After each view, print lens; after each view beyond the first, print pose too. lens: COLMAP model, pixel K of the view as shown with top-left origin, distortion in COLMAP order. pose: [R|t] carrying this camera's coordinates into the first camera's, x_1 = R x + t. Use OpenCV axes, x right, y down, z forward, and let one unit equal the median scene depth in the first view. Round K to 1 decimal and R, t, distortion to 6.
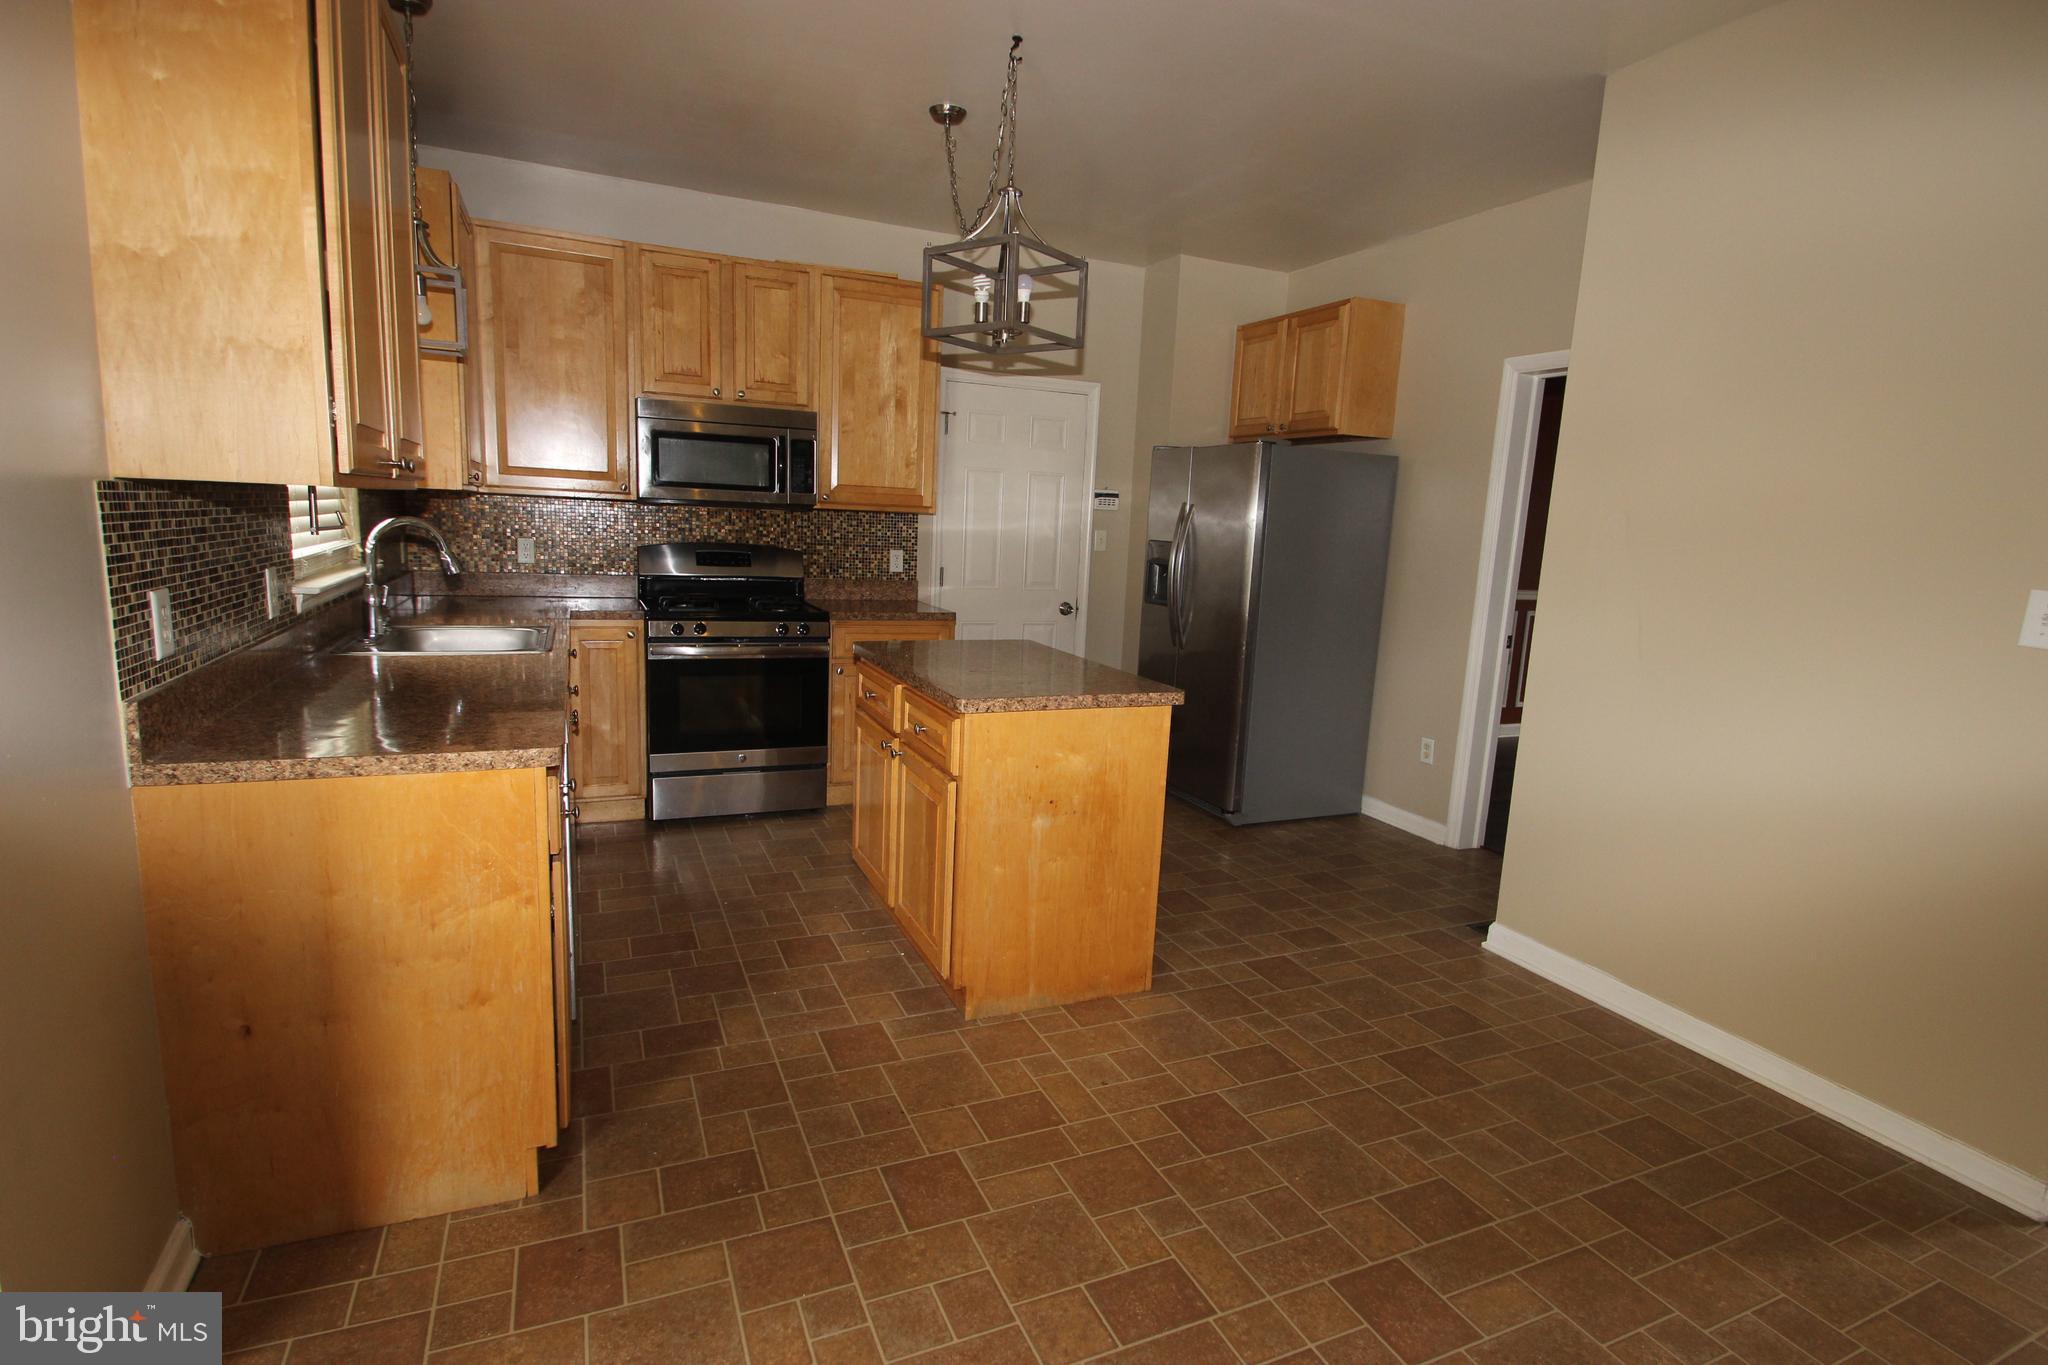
lens RADIAL K [[1005.4, 0, 1032.7], [0, 1005.4, 692.5], [0, 0, 1]] dist [0.003095, -0.013057]
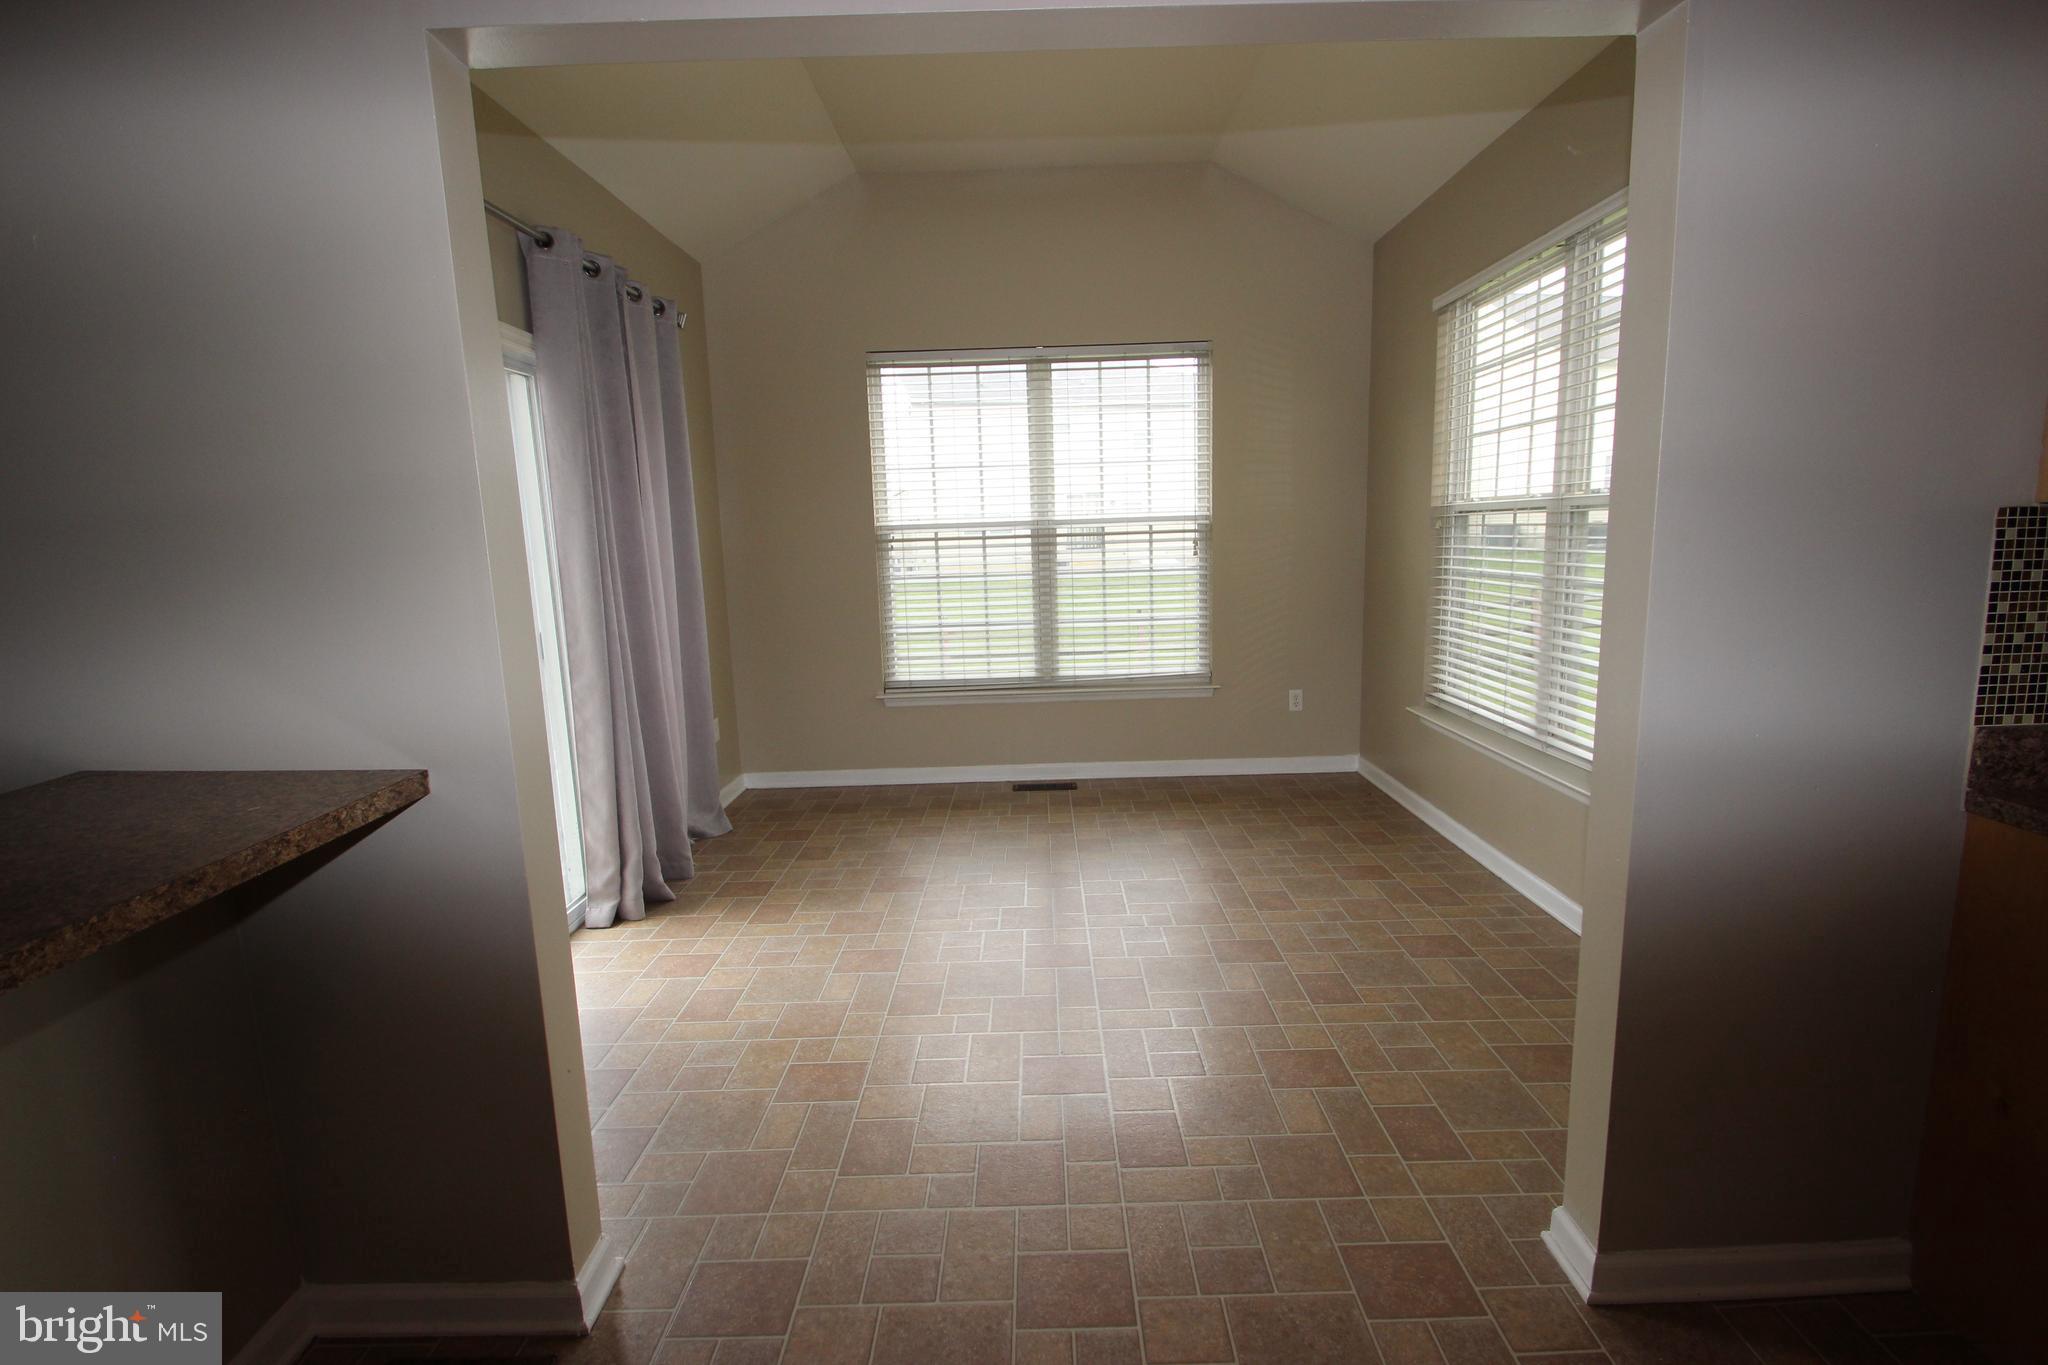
lens RADIAL K [[951.9, 0, 1034.6], [0, 951.9, 690.0], [0, 0, 1]] dist [0.009432, -0.013643]
pose [[-0.408686, 0.113575, -0.905581, 0.183013], [-0.145299, 0.971476, 0.187413, -0.036539], [0.901035, 0.208173, -0.380526, 0.267752]]
